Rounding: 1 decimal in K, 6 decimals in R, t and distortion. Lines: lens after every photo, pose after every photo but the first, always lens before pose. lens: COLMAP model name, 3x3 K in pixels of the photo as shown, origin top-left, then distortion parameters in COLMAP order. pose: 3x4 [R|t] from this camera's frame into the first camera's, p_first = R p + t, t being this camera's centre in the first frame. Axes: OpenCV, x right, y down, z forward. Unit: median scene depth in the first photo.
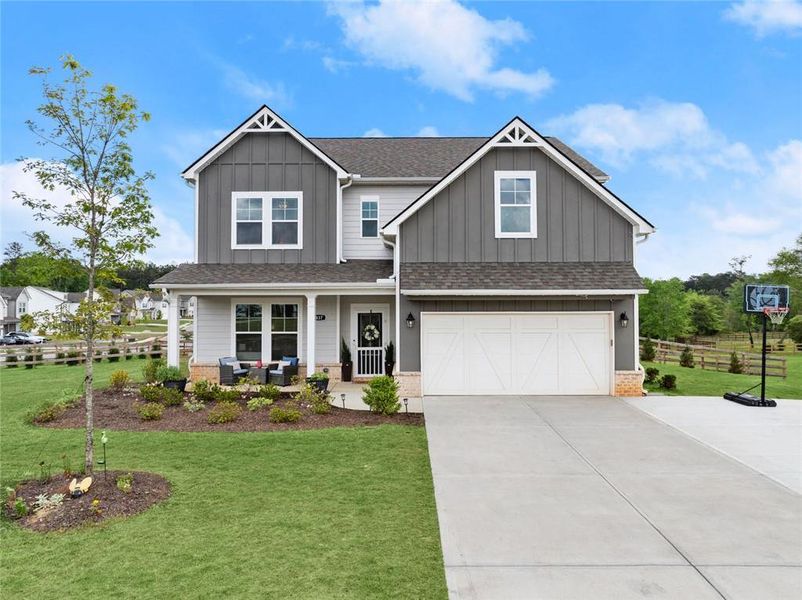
lens RADIAL K [[582.4, 0, 401.8], [0, 582.4, 289.3], [0, 0, 1]] dist [-0.054926, 0.000260]
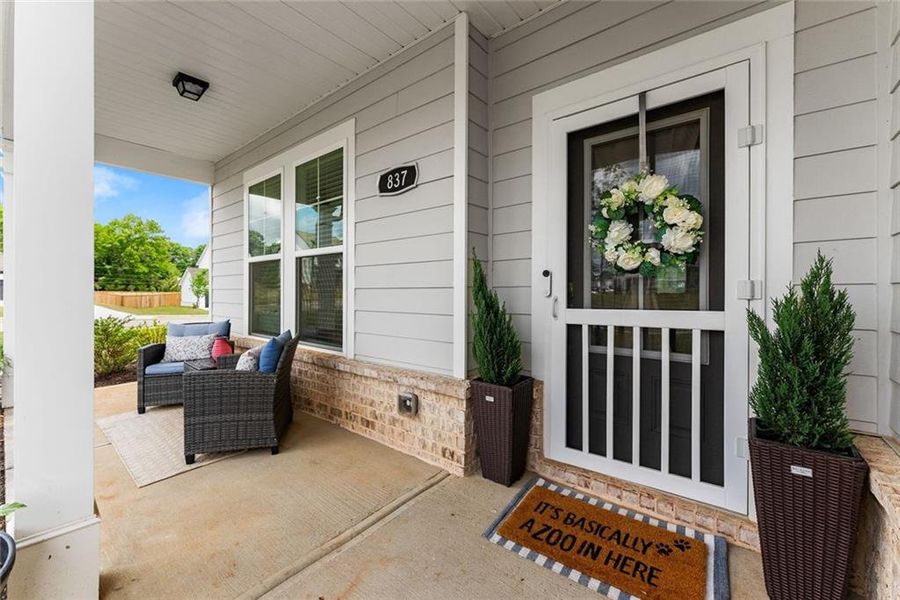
lens RADIAL K [[365.9, 0, 434.3], [0, 365.9, 290.3], [0, 0, 1]] dist [-0.007121, 0.000009]
pose [[0.769195, 0.004404, -0.638999, -0.037072], [0.013492, 0.999641, 0.023130, 0.105772], [0.638871, -0.026413, 0.768860, 1.031970]]
